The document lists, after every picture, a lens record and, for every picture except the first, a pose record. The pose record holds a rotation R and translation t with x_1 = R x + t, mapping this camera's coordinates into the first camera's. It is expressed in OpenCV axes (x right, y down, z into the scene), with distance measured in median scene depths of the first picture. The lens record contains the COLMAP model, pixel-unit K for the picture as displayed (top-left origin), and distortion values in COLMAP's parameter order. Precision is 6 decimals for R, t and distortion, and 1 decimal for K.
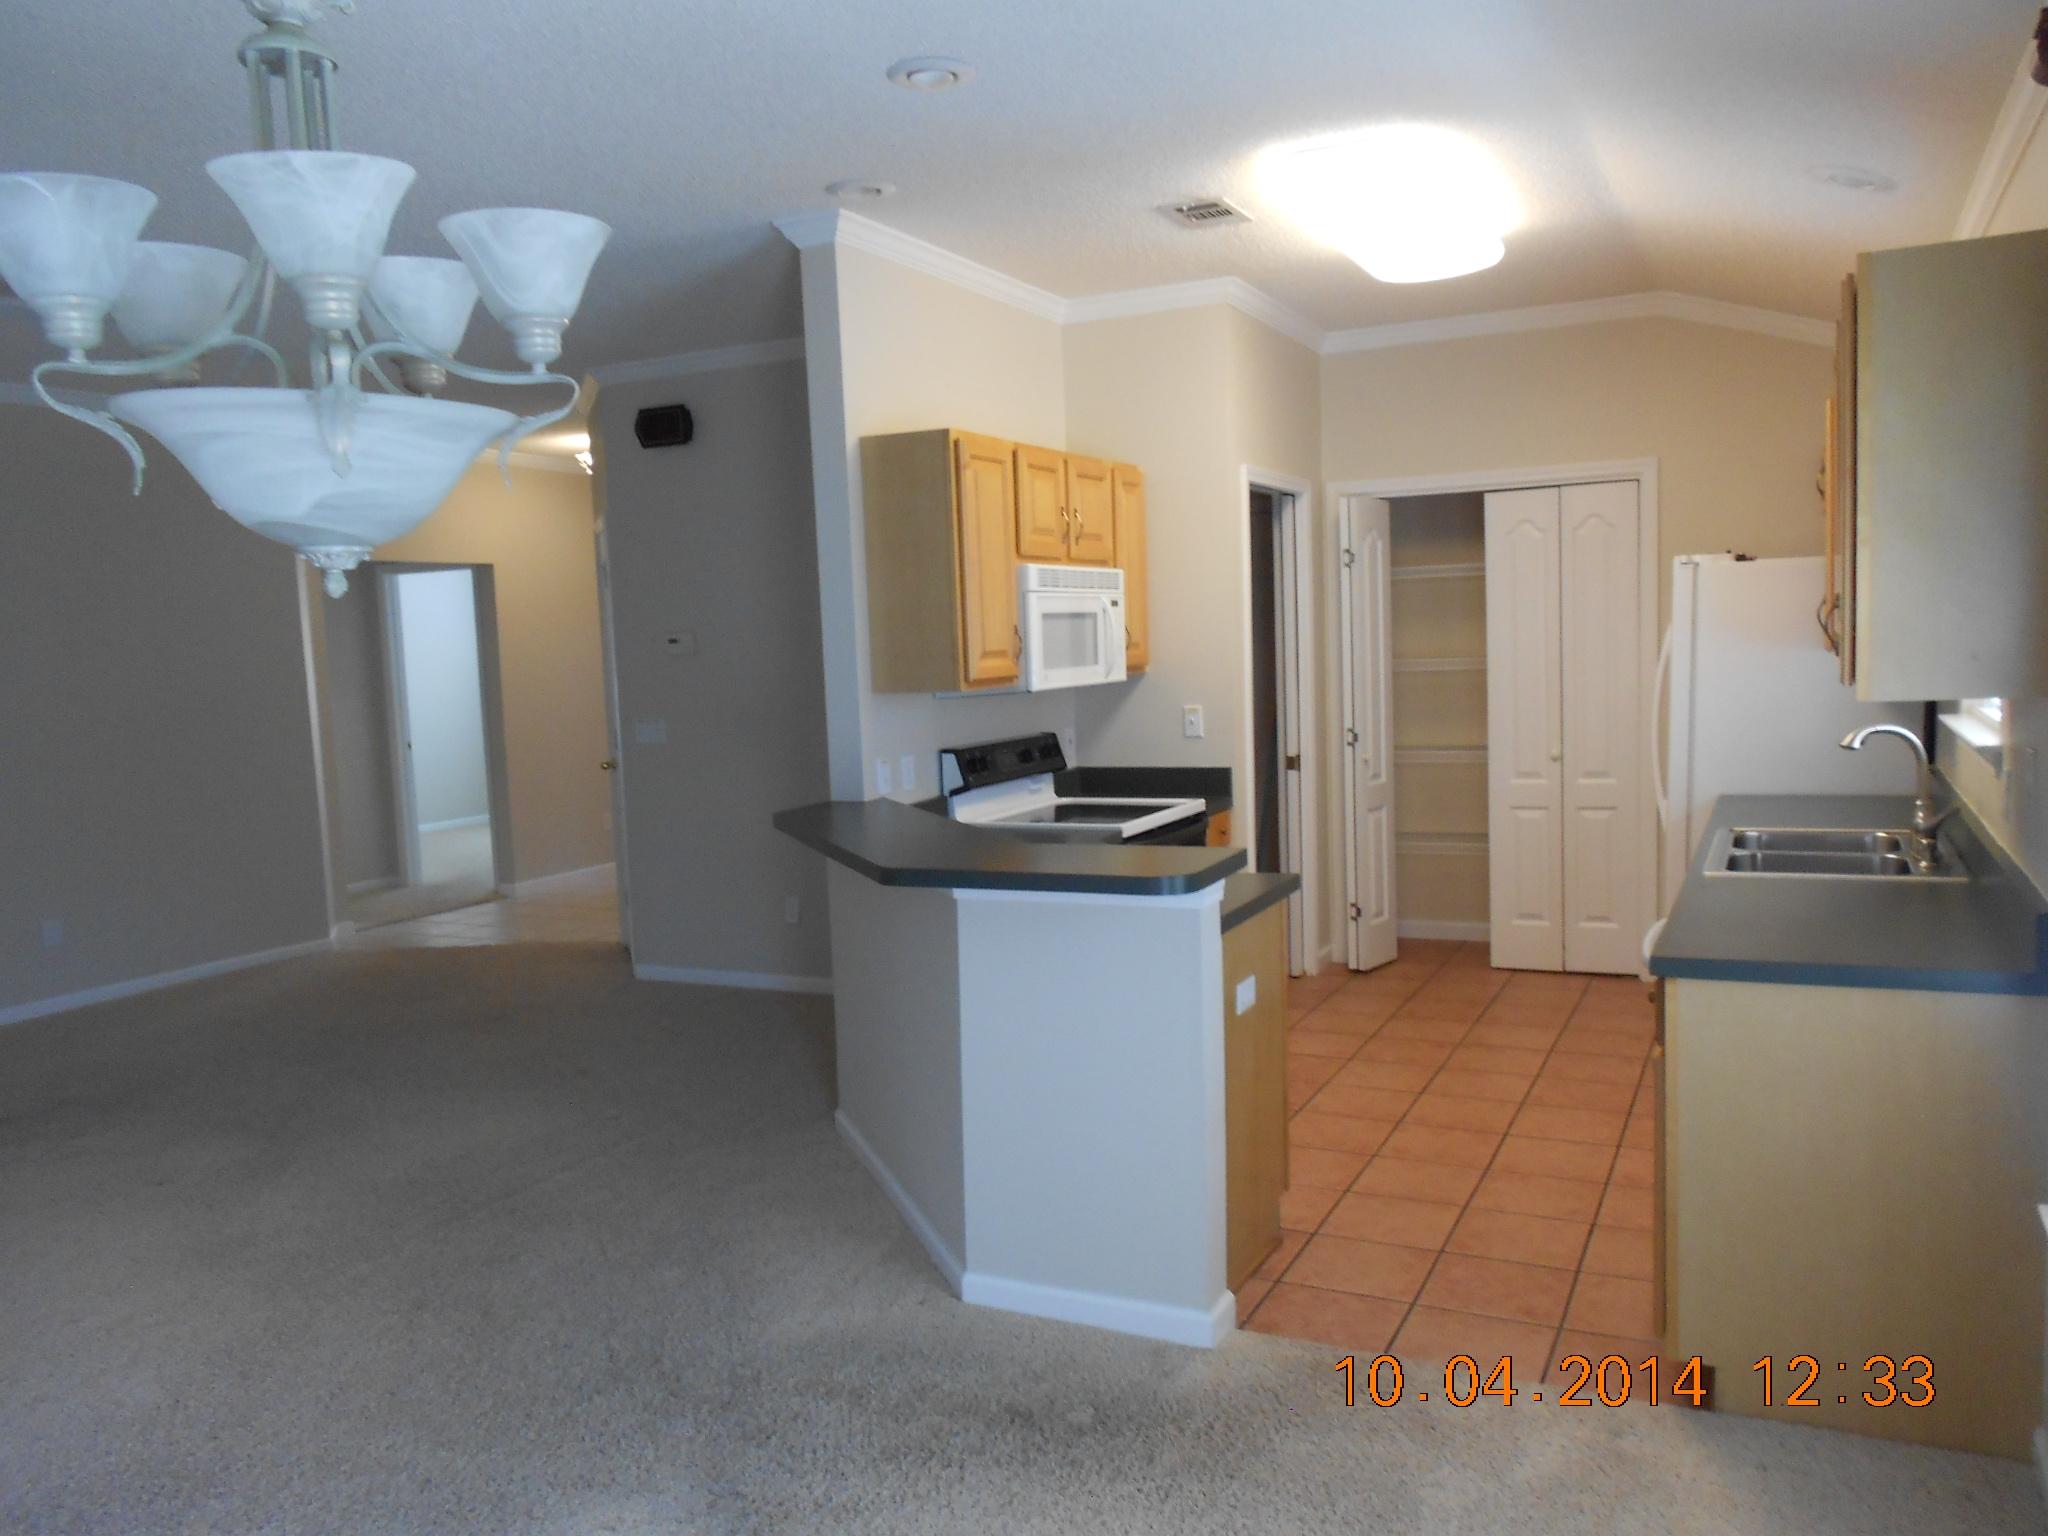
lens RADIAL K [[1554.2, 0, 1024.6], [0, 1554.2, 769.9], [0, 0, 1]] dist [0.002311, -0.005133]
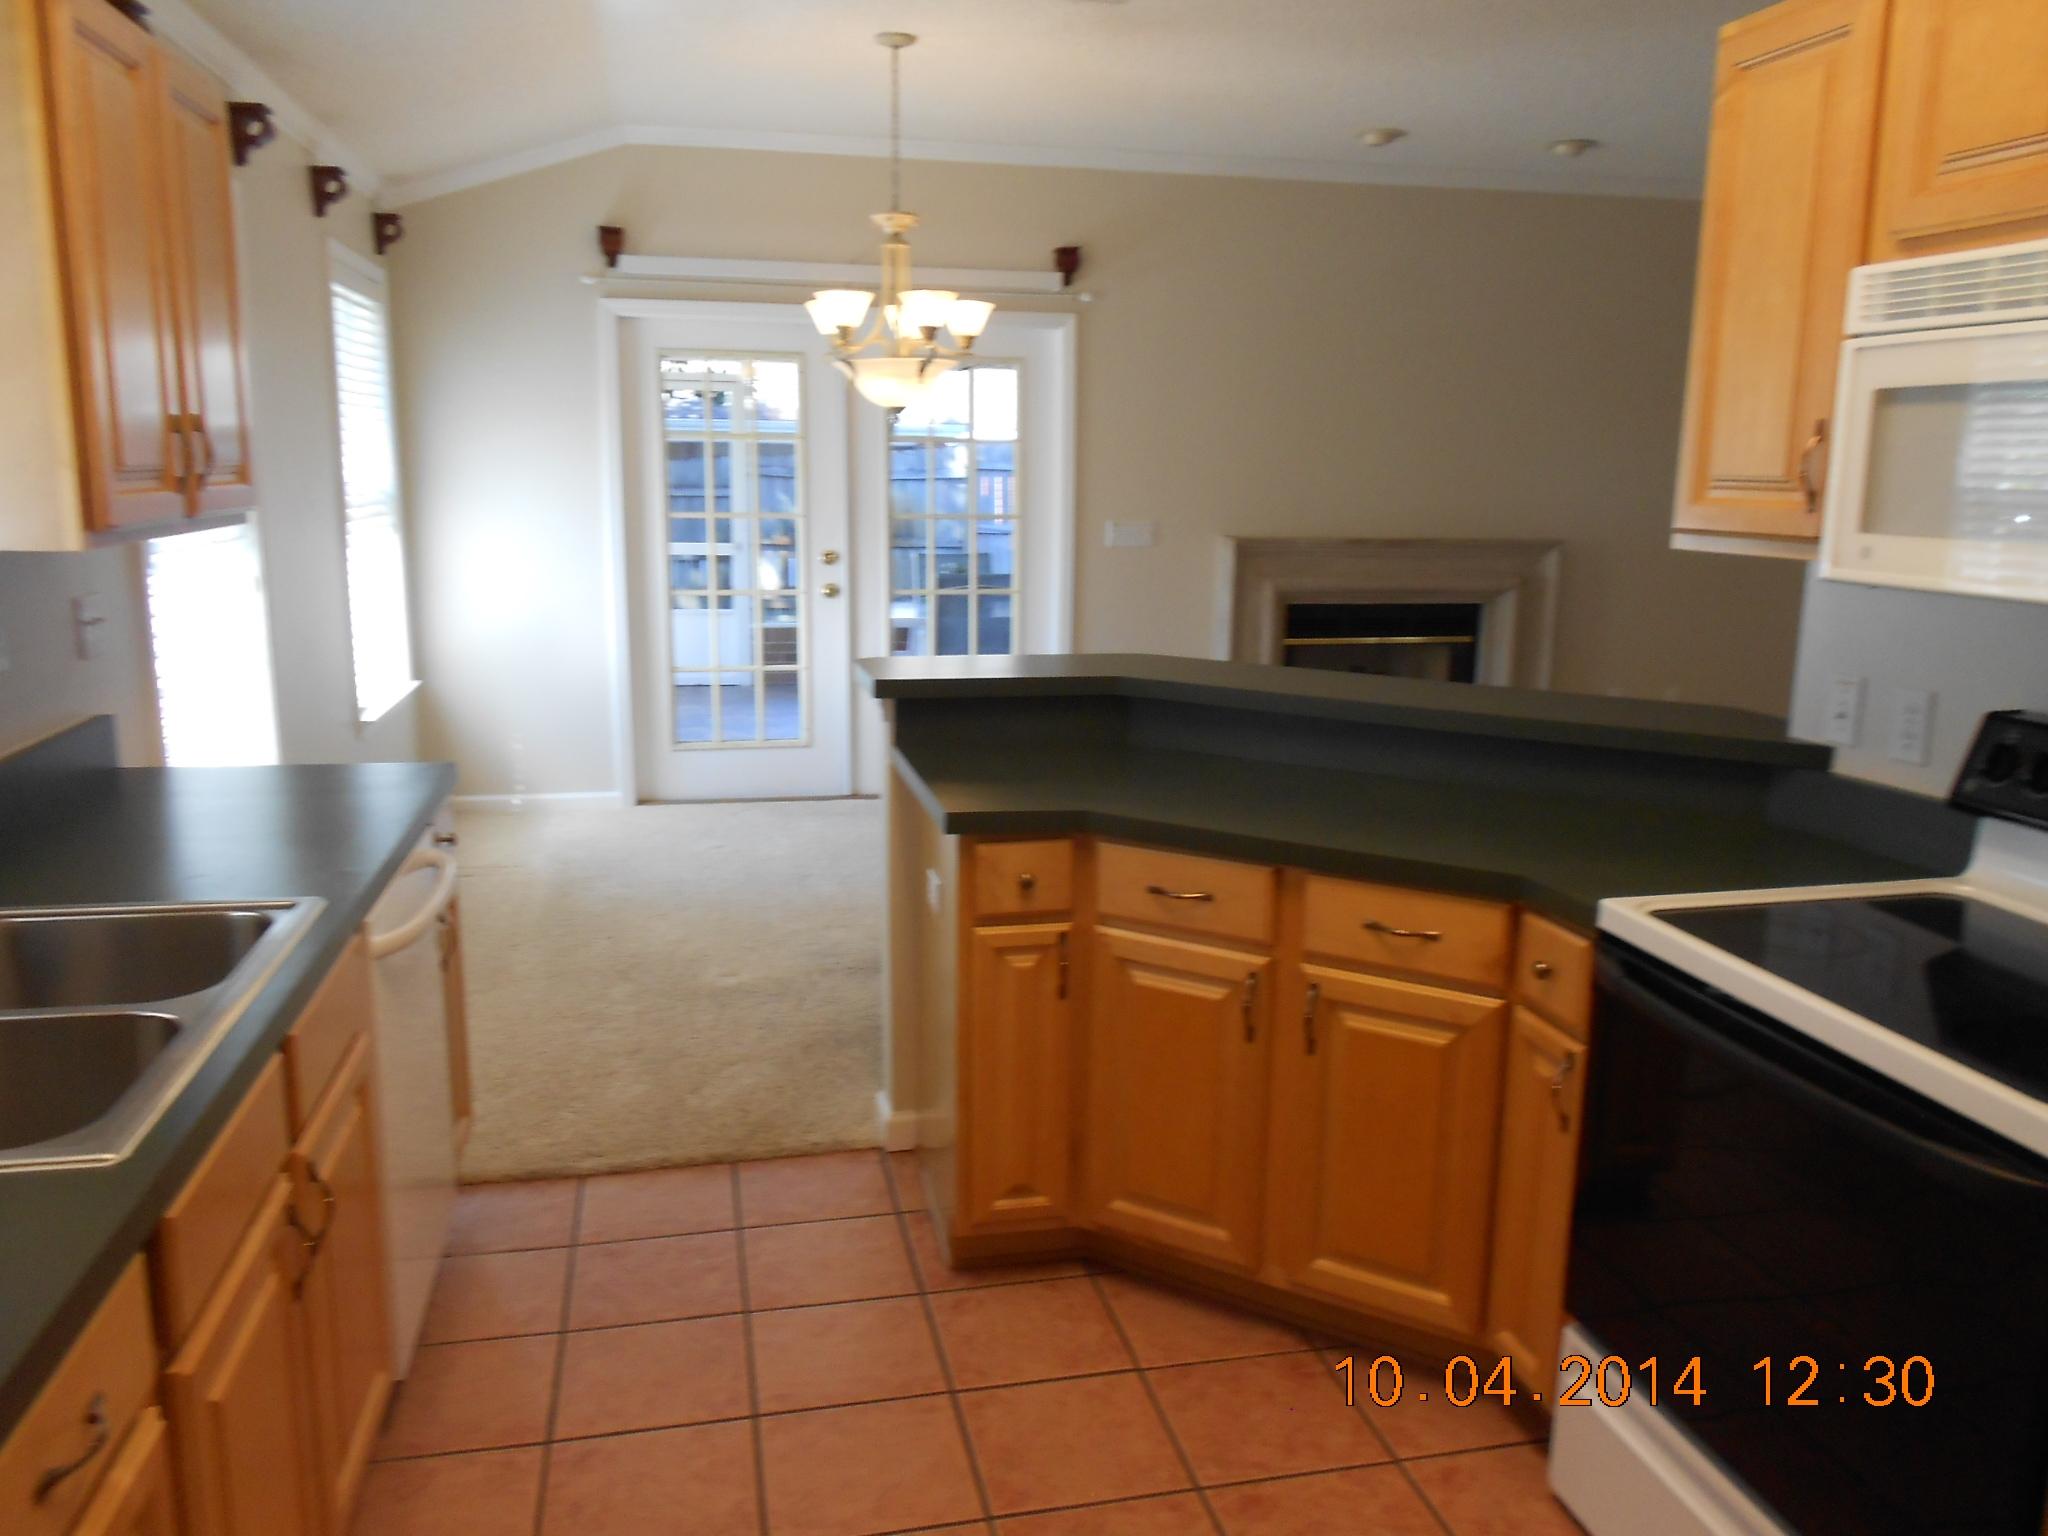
lens RADIAL K [[1554.2, 0, 1026.6], [0, 1554.2, 764.1], [0, 0, 1]] dist [0.002311, -0.005133]
pose [[-0.778638, 0.146328, -0.610173, 0.536105], [-0.041896, 0.958134, 0.283237, -0.138707], [0.626074, 0.246103, -0.739909, 1.456493]]
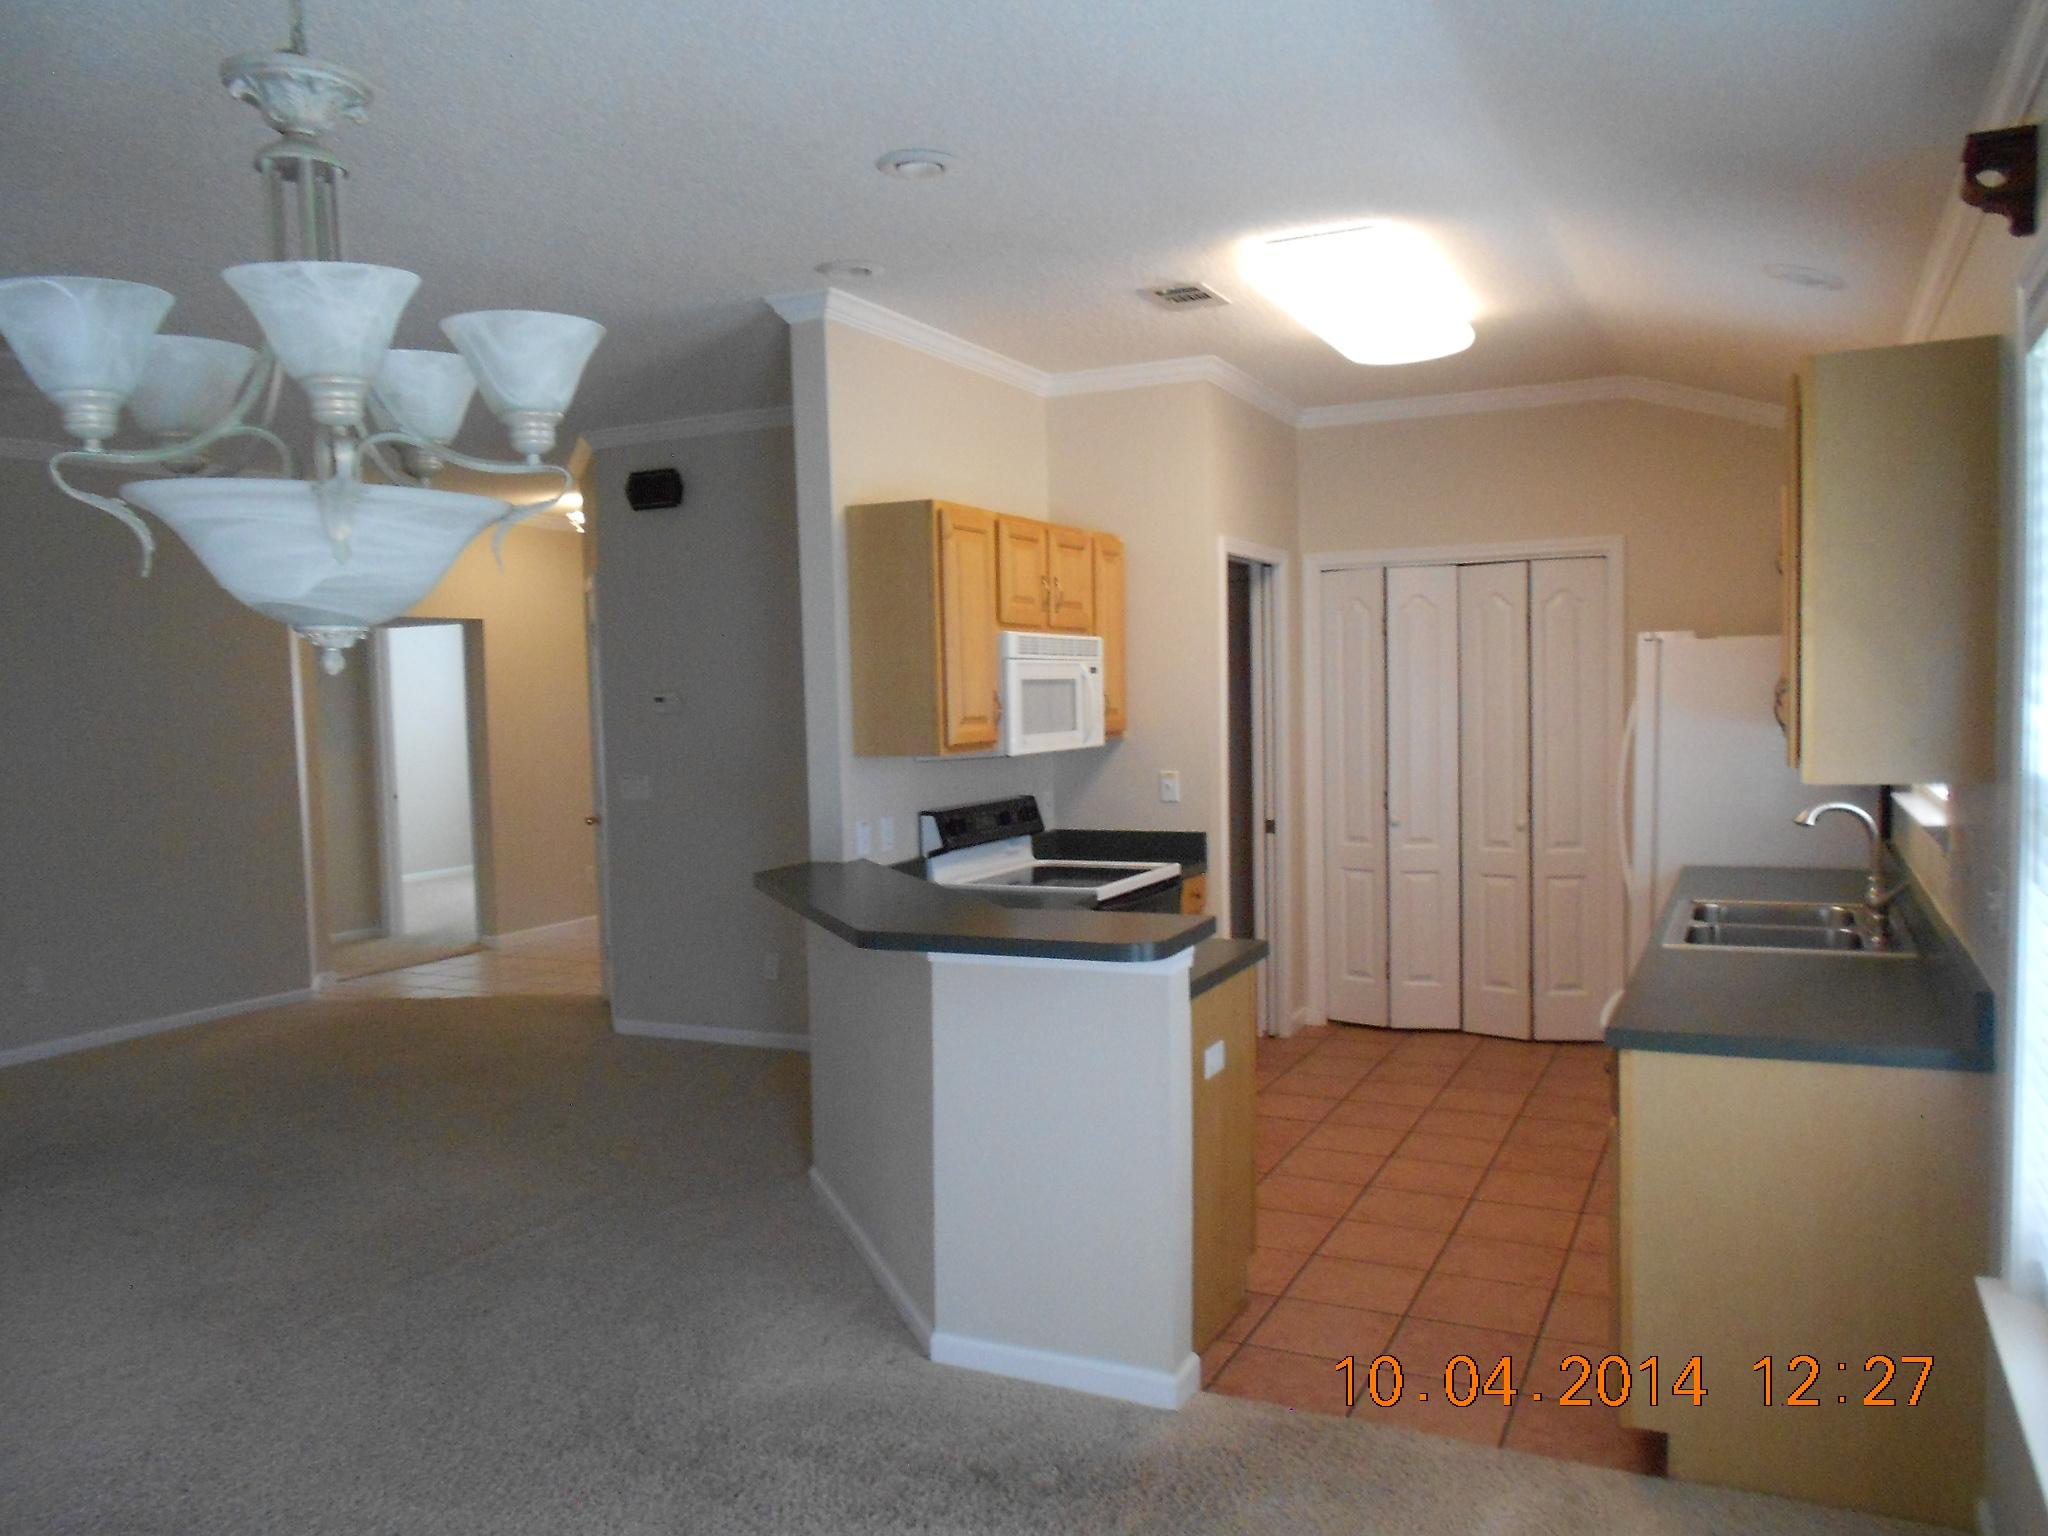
lens RADIAL K [[1554.2, 0, 1026.2], [0, 1554.2, 772.7], [0, 0, 1]] dist [0.002311, -0.005133]
pose [[0.999863, 0.013836, 0.009124, 0.007030], [-0.013539, 0.999398, -0.031932, -0.008651], [-0.009561, 0.031804, 0.999448, -0.022627]]
